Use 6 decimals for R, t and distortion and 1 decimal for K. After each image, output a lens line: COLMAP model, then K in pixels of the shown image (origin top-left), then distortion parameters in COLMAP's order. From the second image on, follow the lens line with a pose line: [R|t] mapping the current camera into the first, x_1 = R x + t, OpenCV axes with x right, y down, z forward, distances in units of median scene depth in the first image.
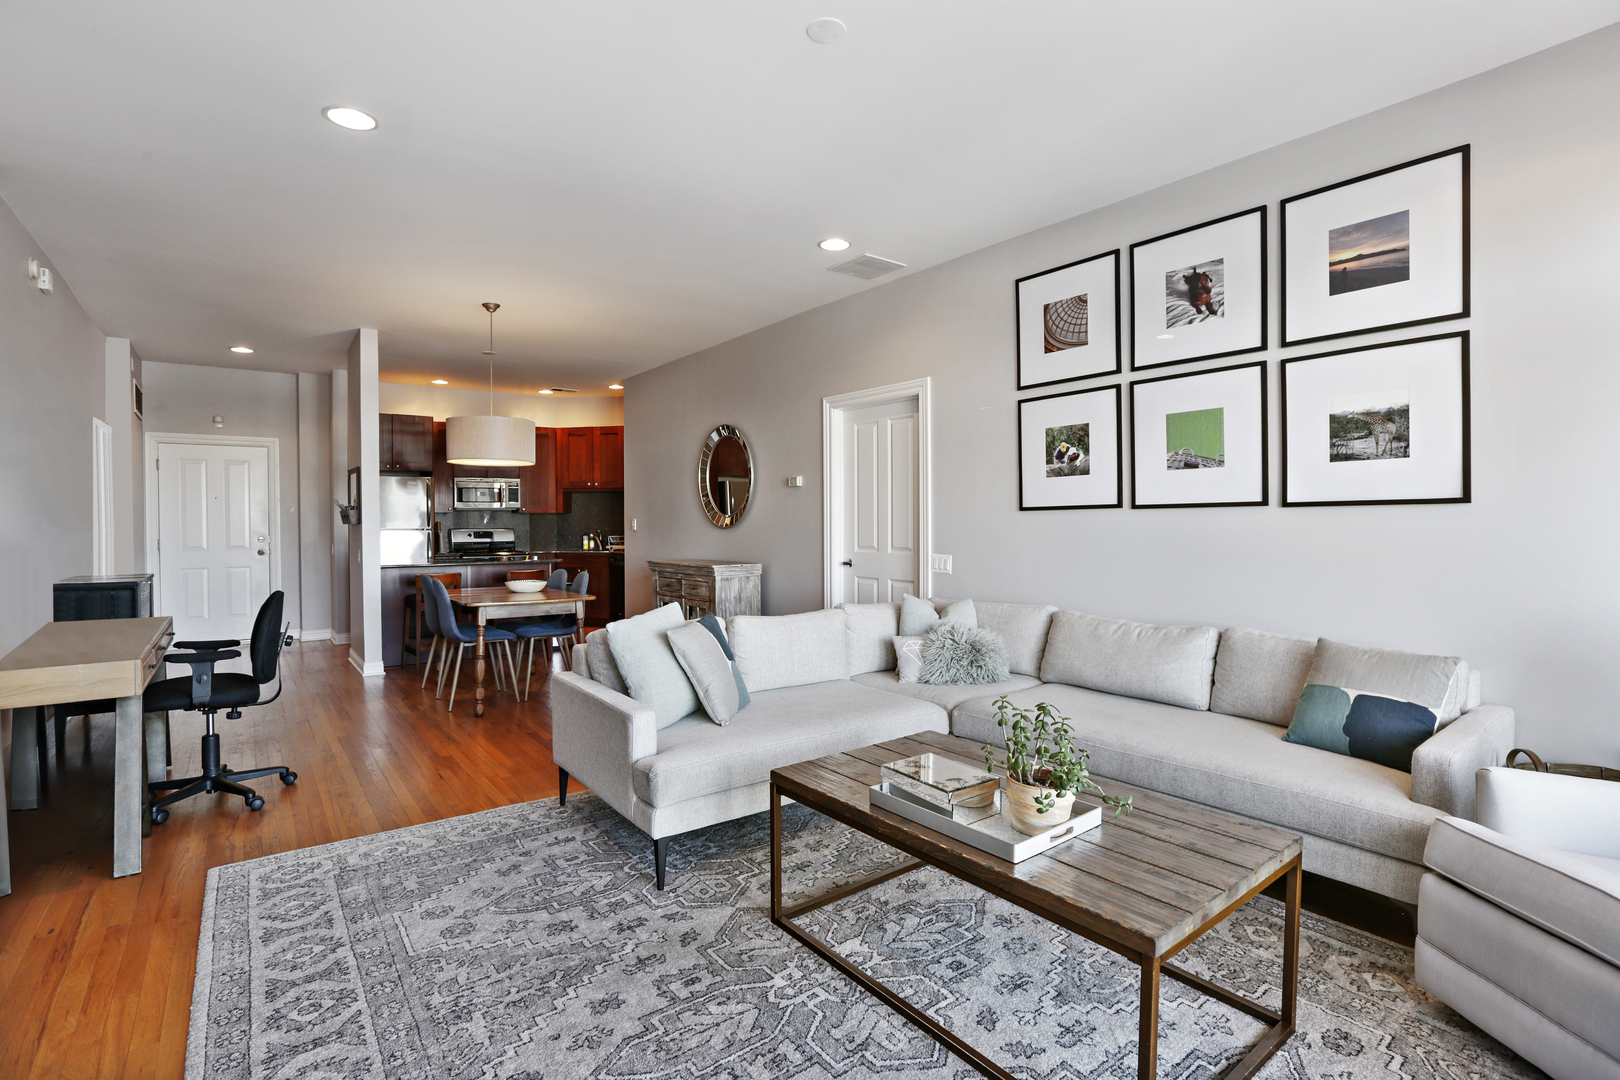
lens RADIAL K [[758.5, 0, 810.0], [0, 758.5, 540.0], [0, 0, 1]] dist [-0.030995, 0.000304]
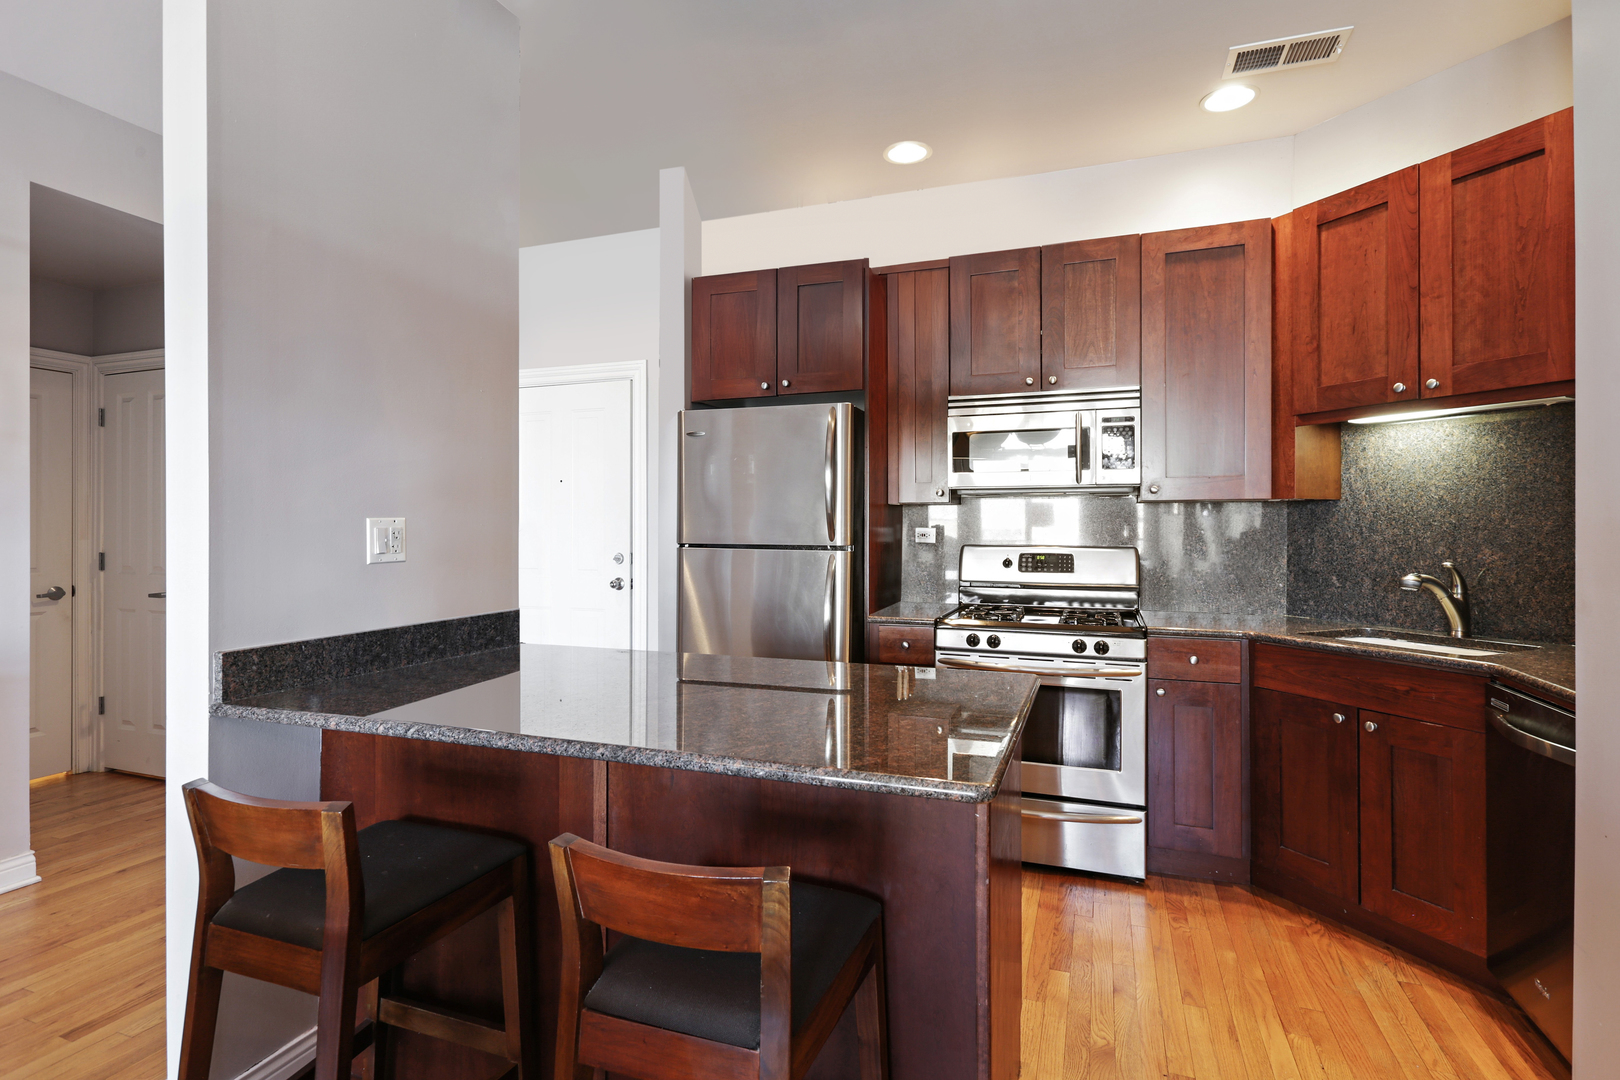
lens RADIAL K [[825.3, 0, 790.2], [0, 825.3, 534.7], [0, 0, 1]] dist [0.015623, -0.000630]
pose [[0.528211, 0.009192, -0.849064, -0.188846], [-0.027993, 0.999586, -0.006593, -0.017217], [0.848652, 0.027250, 0.528249, 0.804669]]
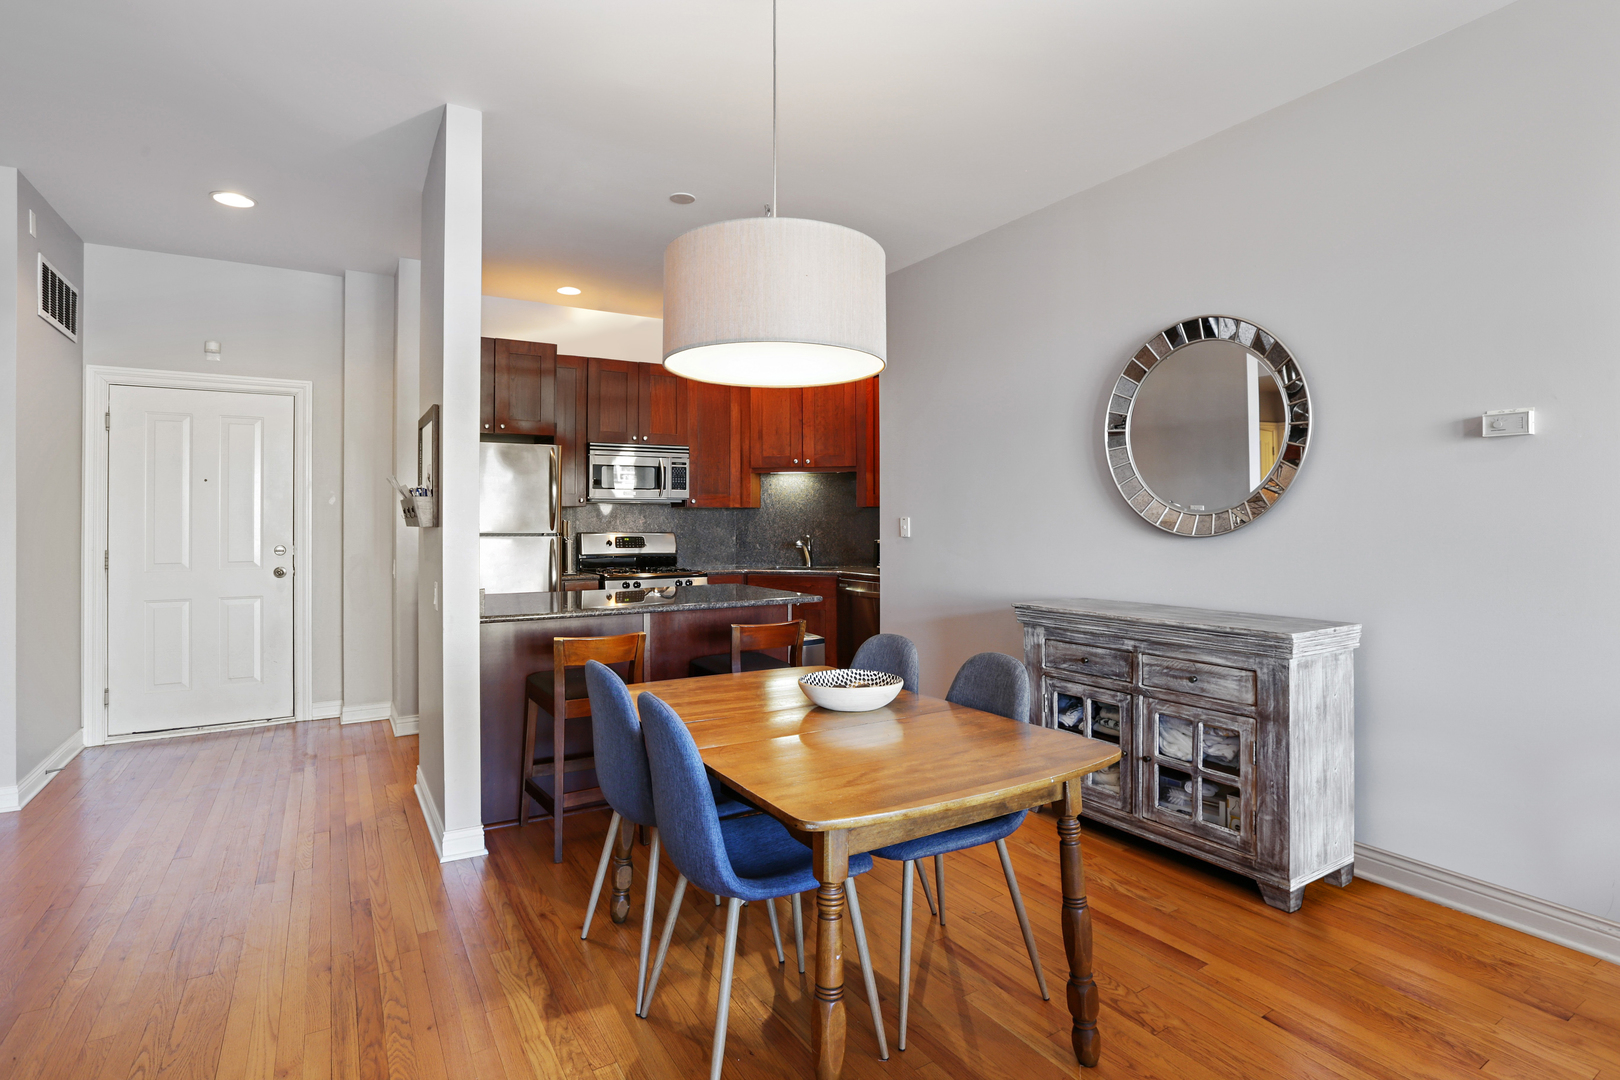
lens RADIAL K [[801.8, 0, 810.1], [0, 801.8, 518.0], [0, 0, 1]] dist [-0.025334, 0.000050]
pose [[0.994273, 0.000209, -0.106868, -0.253126], [-0.003206, 0.999606, -0.027878, -0.010835], [0.106820, 0.028061, 0.993882, 0.423381]]
